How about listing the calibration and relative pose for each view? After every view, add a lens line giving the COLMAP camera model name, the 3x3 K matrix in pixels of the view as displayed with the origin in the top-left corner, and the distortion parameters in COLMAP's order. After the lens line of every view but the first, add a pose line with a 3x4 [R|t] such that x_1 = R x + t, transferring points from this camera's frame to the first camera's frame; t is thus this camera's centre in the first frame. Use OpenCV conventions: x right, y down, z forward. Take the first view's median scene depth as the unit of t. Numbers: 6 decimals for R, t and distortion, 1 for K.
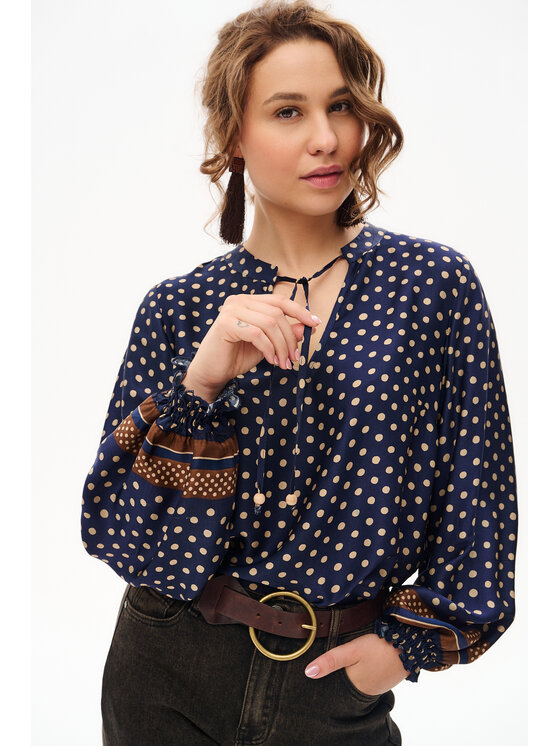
lens RADIAL K [[995.5, 0, 280.0], [0, 995.5, 373.0], [0, 0, 1]] dist [-0.006961, 0.007353]
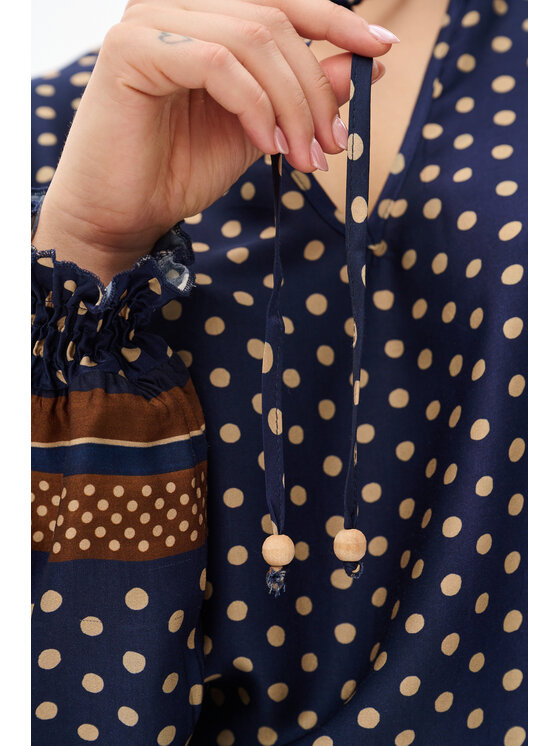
lens RADIAL K [[1472.3, 0, 219.7], [0, 1472.3, 372.0], [0, 0, 1]] dist [0.087233, 0.183308]
pose [[0.992667, -0.098623, -0.069898, 0.003134], [0.091289, 0.990657, -0.101312, 0.114647], [0.079237, 0.094188, 0.992396, 0.475497]]
